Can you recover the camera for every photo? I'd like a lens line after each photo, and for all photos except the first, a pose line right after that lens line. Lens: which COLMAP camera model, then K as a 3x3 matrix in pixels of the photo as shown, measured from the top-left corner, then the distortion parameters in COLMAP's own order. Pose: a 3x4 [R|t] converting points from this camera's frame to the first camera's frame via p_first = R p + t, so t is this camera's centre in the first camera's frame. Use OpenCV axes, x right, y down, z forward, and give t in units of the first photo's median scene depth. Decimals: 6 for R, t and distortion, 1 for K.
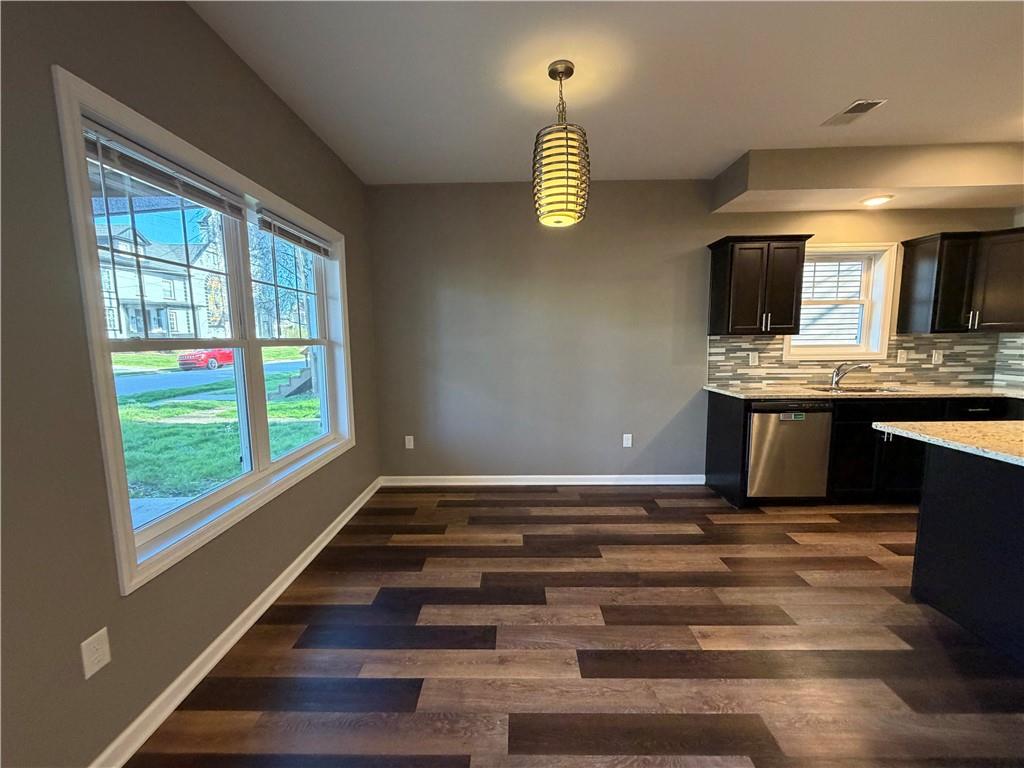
lens RADIAL K [[406.5, 0, 509.9], [0, 406.5, 385.8], [0, 0, 1]] dist [-0.000364, 0.000096]
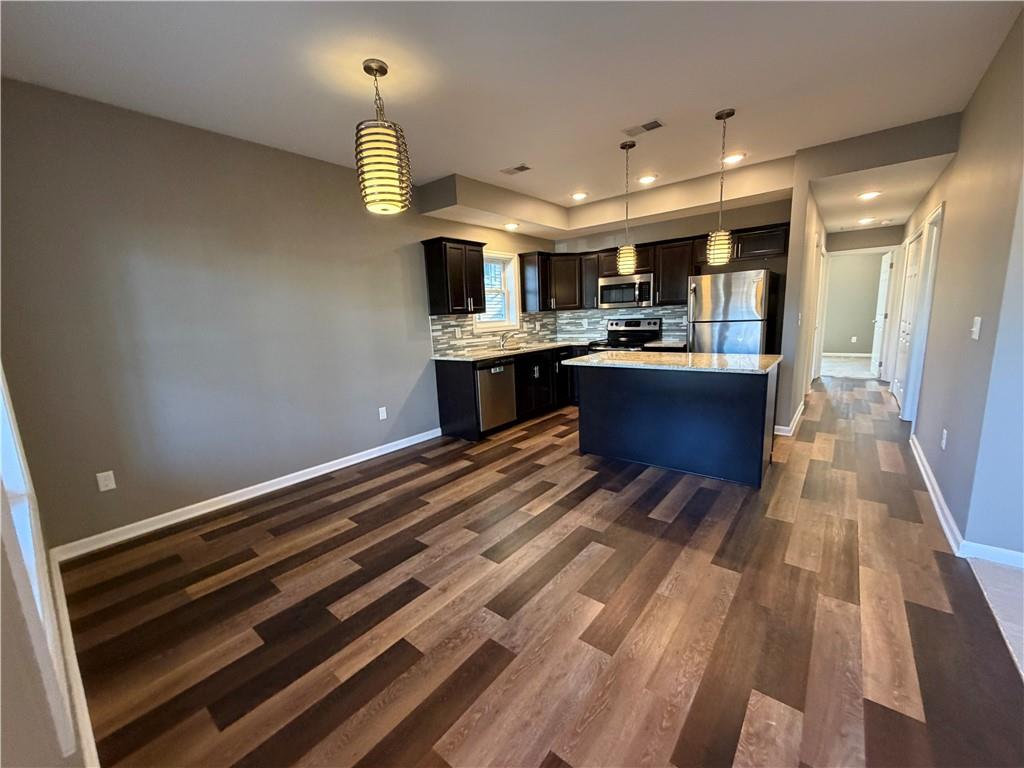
lens RADIAL K [[406.5, 0, 509.9], [0, 406.5, 385.8], [0, 0, 1]] dist [-0.000364, 0.000096]
pose [[0.622836, -0.151052, 0.767632, -0.379841], [0.126065, 0.987739, 0.092078, 0.004256], [-0.772129, 0.039422, 0.634242, 0.043175]]
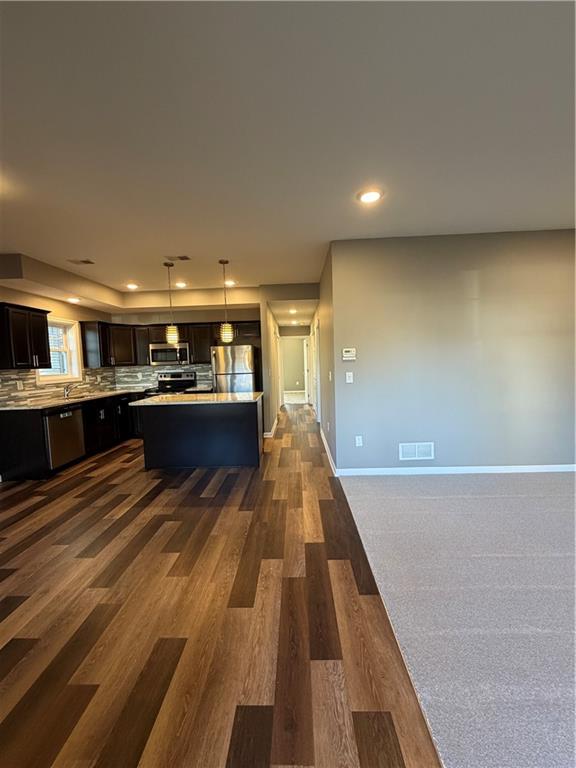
lens RADIAL K [[304.8, 0, 285.9], [0, 304.8, 382.7], [0, 0, 1]] dist [-0.000364, 0.000096]
pose [[0.019743, -0.059146, 0.998054, -0.551319], [0.144894, 0.987879, 0.055677, 0.003553], [-0.989250, 0.143513, 0.028074, 0.009838]]
